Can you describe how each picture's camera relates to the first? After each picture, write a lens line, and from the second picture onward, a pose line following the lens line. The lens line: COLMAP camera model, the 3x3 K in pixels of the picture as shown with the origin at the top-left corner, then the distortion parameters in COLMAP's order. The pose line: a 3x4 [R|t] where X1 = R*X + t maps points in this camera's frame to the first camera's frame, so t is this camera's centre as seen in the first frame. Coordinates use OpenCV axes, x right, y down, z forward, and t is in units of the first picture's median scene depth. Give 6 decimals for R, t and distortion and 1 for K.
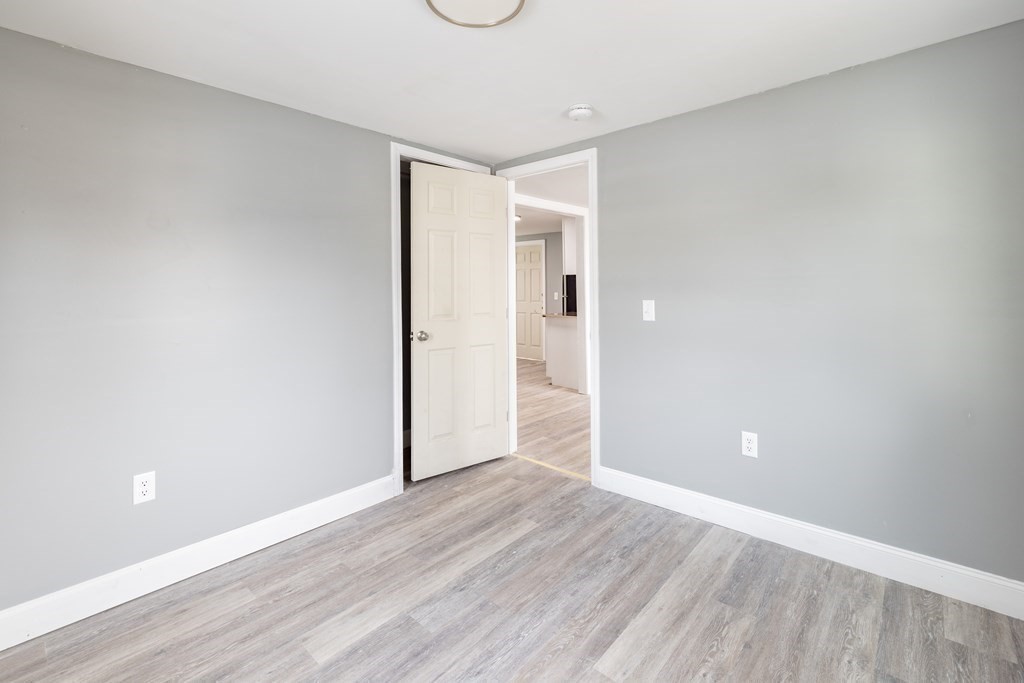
lens RADIAL K [[455.6, 0, 514.6], [0, 455.6, 278.1], [0, 0, 1]] dist [-0.001085, 0.000809]
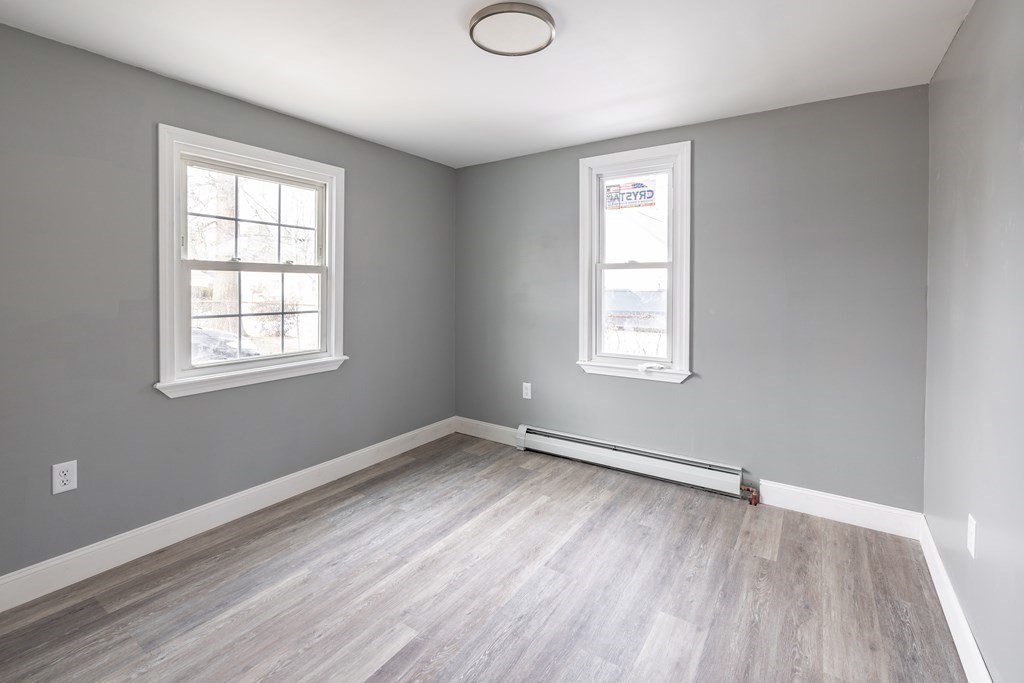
lens RADIAL K [[455.6, 0, 511.3], [0, 455.6, 295.9], [0, 0, 1]] dist [-0.001085, 0.000809]
pose [[-0.990174, 0.014822, -0.139051, 0.076981], [0.013912, 0.999875, 0.007517, 0.031605], [0.139145, 0.005509, -0.990257, 1.752624]]
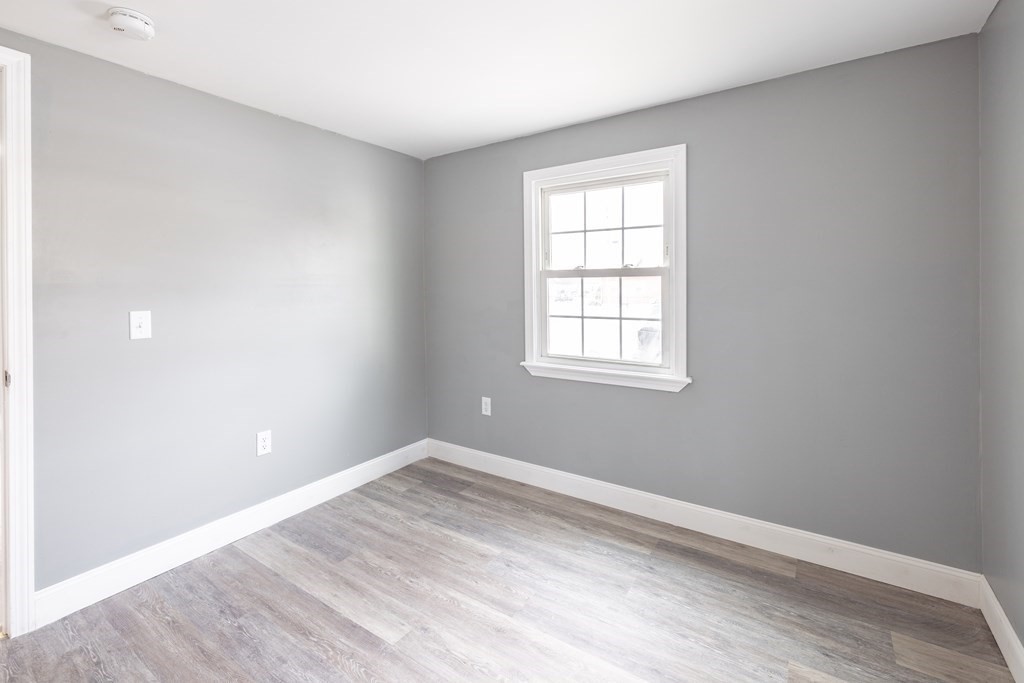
lens RADIAL K [[455.6, 0, 518.2], [0, 455.6, 297.6], [0, 0, 1]] dist [-0.001085, 0.000809]
pose [[-0.145671, 0.001344, 0.989332, -0.772458], [-0.012284, 0.999920, -0.003167, 0.030939], [-0.989257, -0.012615, -0.145643, 0.725280]]
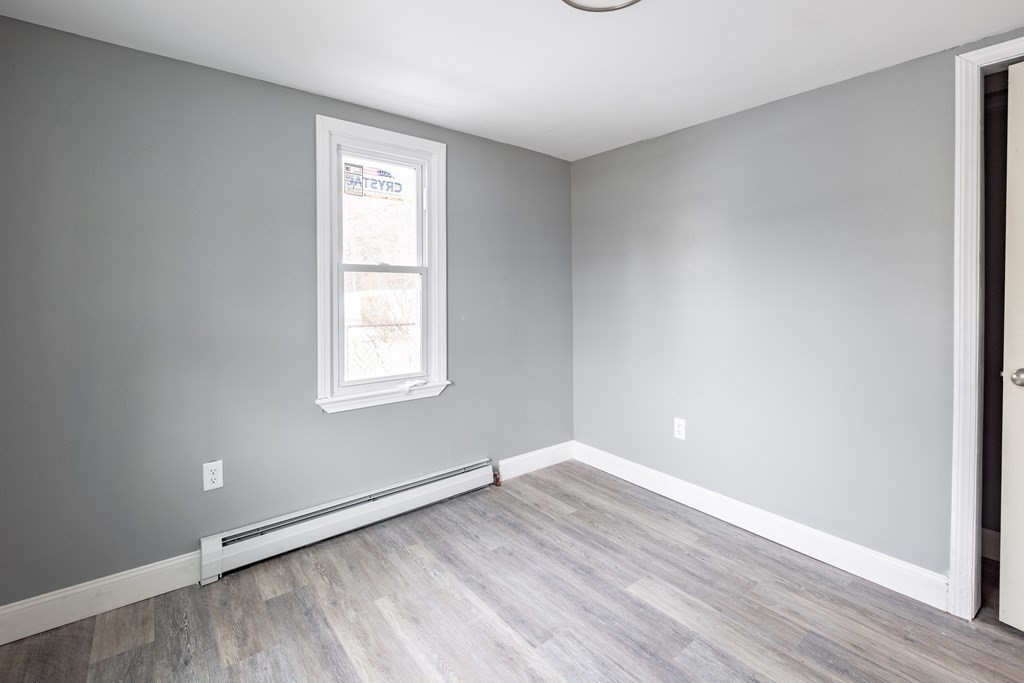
lens RADIAL K [[455.6, 0, 513.1], [0, 455.6, 297.7], [0, 0, 1]] dist [-0.001085, 0.000809]
pose [[-0.168424, 0.021963, -0.985470, 0.712089], [0.022665, 0.999574, 0.018404, 0.011049], [0.985454, -0.019236, -0.168850, 0.774773]]
